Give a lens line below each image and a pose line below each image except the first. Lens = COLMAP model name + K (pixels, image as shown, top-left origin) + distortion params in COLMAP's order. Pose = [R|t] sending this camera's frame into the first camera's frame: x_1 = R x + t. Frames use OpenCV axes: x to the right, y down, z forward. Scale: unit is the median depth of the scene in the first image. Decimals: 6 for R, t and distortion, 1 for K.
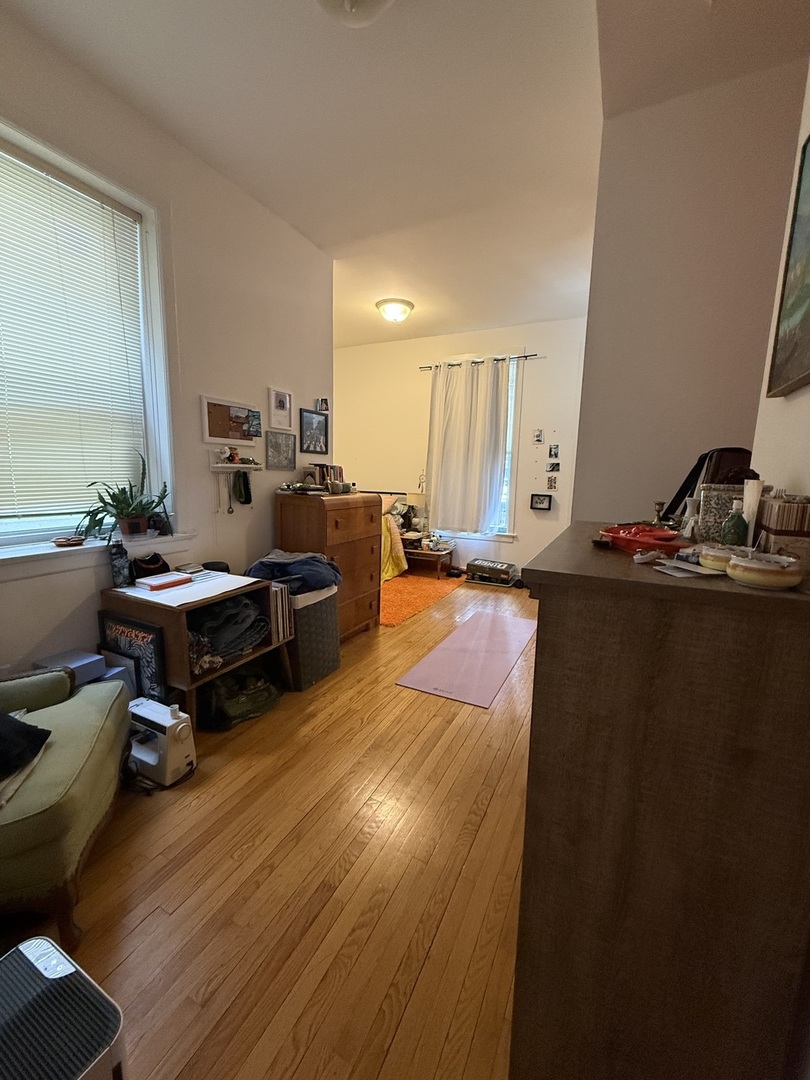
lens RADIAL K [[430.0, 0, 403.6], [0, 430.0, 539.2], [0, 0, 1]] dist [-0.000218, 0.000220]
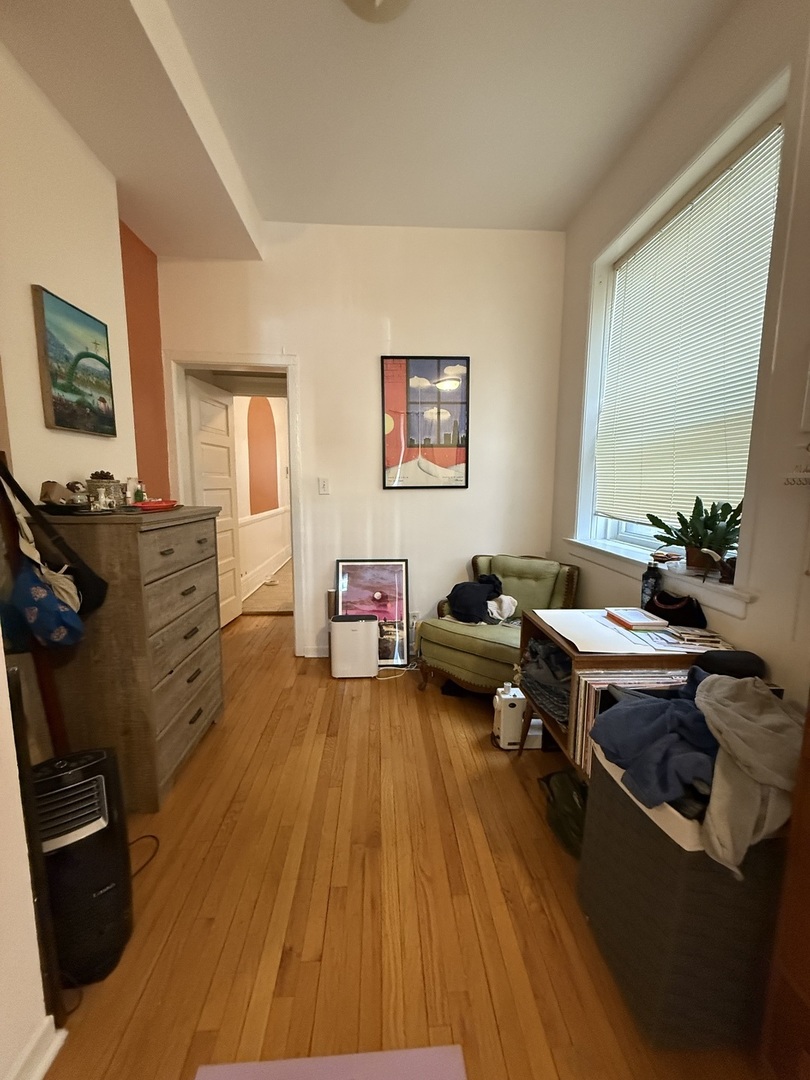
lens RADIAL K [[430.0, 0, 400.0], [0, 430.0, 533.1], [0, 0, 1]] dist [-0.000218, 0.000220]
pose [[-0.863651, 0.029703, -0.503214, 0.157542], [-0.108181, 0.964082, 0.242574, -0.137228], [0.492345, 0.263938, -0.829417, 0.915786]]
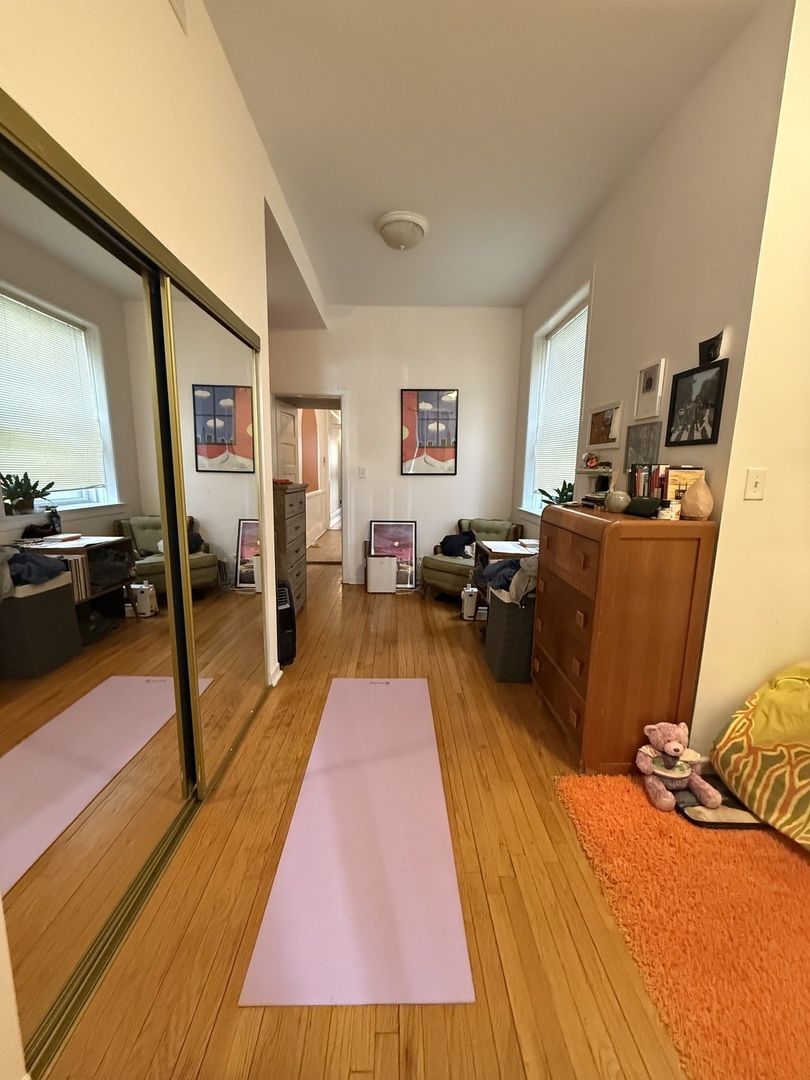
lens RADIAL K [[430.0, 0, 398.6], [0, 430.0, 543.0], [0, 0, 1]] dist [-0.000218, 0.000220]
pose [[-0.884912, 0.039625, -0.464069, 0.390877], [-0.112399, 0.948758, 0.295339, -0.203920], [0.451992, 0.313510, -0.835114, 1.348429]]
